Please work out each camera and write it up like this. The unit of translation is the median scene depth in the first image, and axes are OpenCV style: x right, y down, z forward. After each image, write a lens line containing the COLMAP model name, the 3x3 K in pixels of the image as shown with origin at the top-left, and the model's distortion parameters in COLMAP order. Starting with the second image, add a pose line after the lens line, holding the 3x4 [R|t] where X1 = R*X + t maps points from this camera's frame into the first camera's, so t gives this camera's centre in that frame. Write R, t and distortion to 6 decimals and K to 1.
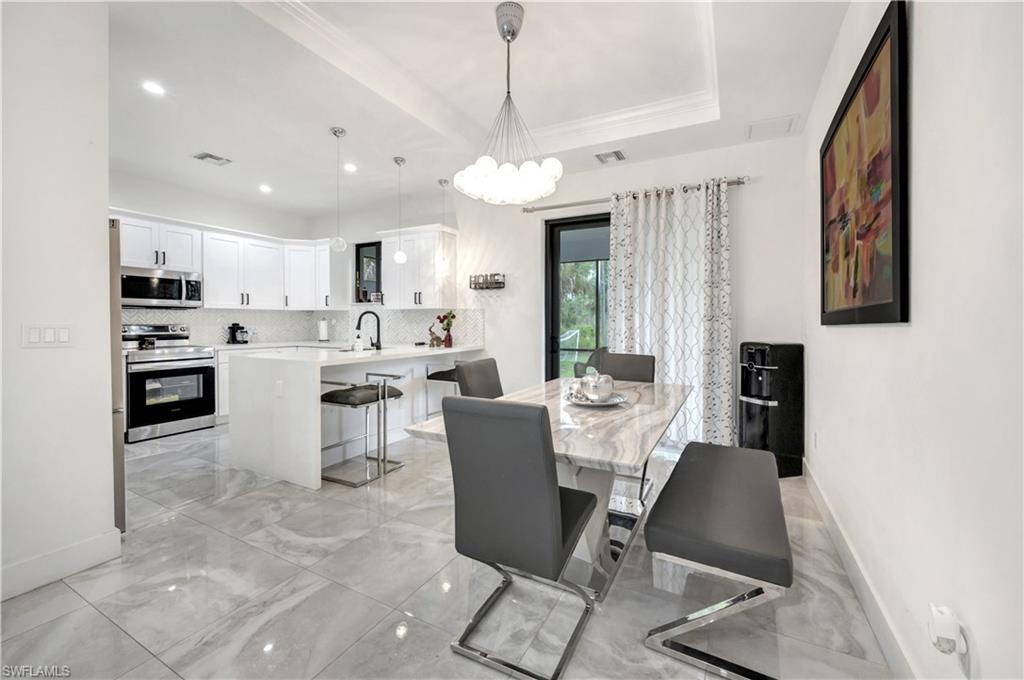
lens RADIAL K [[407.3, 0, 513.9], [0, 407.3, 330.3], [0, 0, 1]] dist [0.002370, 0.000141]
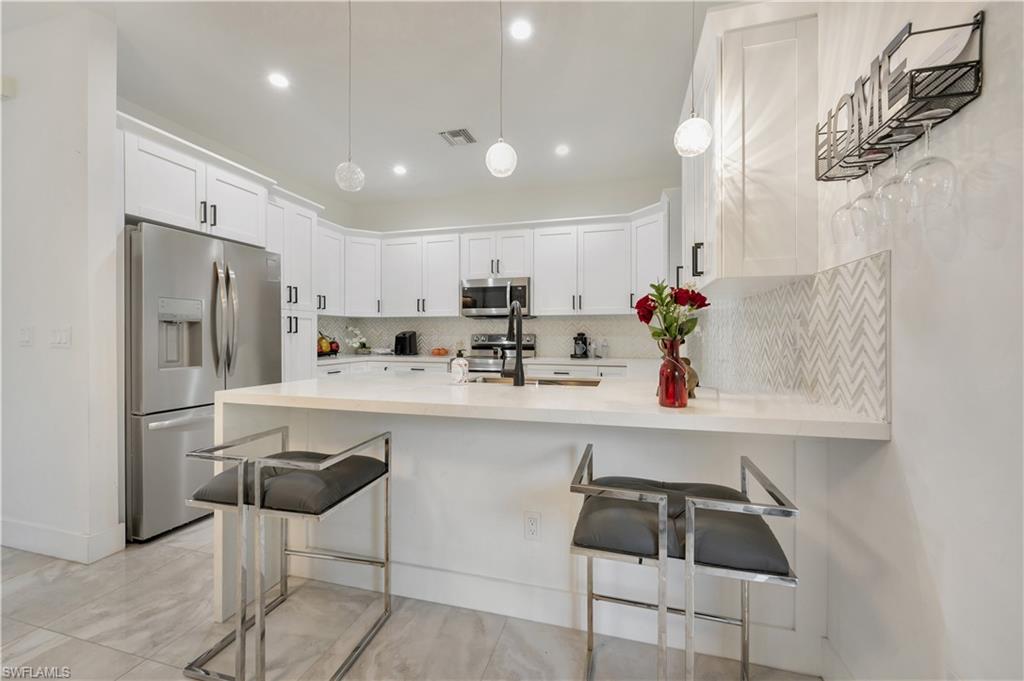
lens RADIAL K [[407.3, 0, 510.6], [0, 407.3, 336.9], [0, 0, 1]] dist [0.002370, 0.000141]
pose [[0.218224, -0.000538, -0.975899, 0.097750], [-0.018481, 0.999818, -0.004684, -0.003511], [0.975724, 0.019058, 0.218174, 0.801100]]
